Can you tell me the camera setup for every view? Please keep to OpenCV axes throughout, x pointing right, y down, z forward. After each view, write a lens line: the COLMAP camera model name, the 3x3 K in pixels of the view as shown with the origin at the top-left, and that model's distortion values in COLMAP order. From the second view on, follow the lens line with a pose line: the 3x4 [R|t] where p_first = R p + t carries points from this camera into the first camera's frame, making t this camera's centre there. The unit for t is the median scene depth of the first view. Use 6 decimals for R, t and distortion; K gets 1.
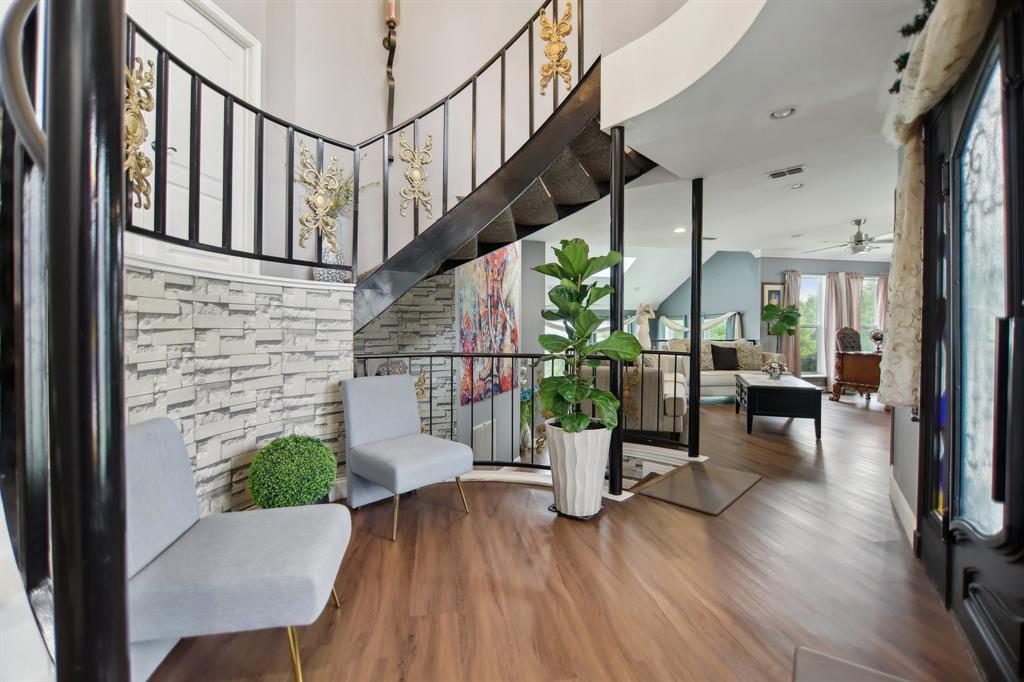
lens RADIAL K [[446.1, 0, 520.9], [0, 446.1, 335.7], [0, 0, 1]] dist [-0.006540, -0.003123]
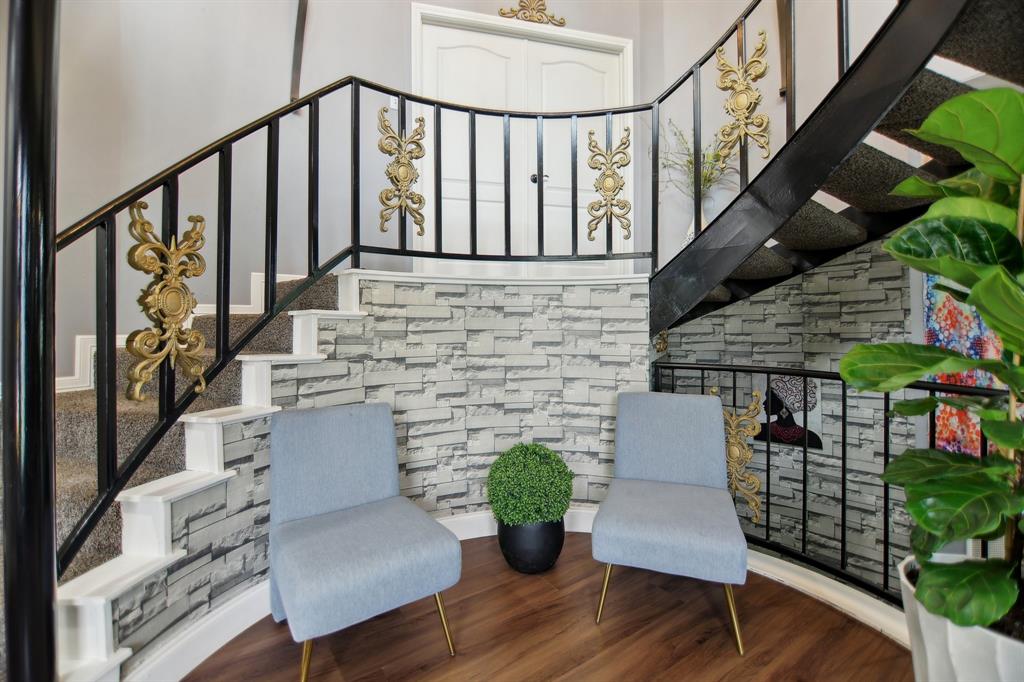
lens RADIAL K [[446.1, 0, 526.5], [0, 446.1, 330.8], [0, 0, 1]] dist [-0.006540, -0.003123]
pose [[0.402610, -0.004630, -0.915360, 0.314619], [-0.009768, 0.999909, -0.009354, -0.004311], [0.915319, 0.012707, 0.402528, 0.566200]]
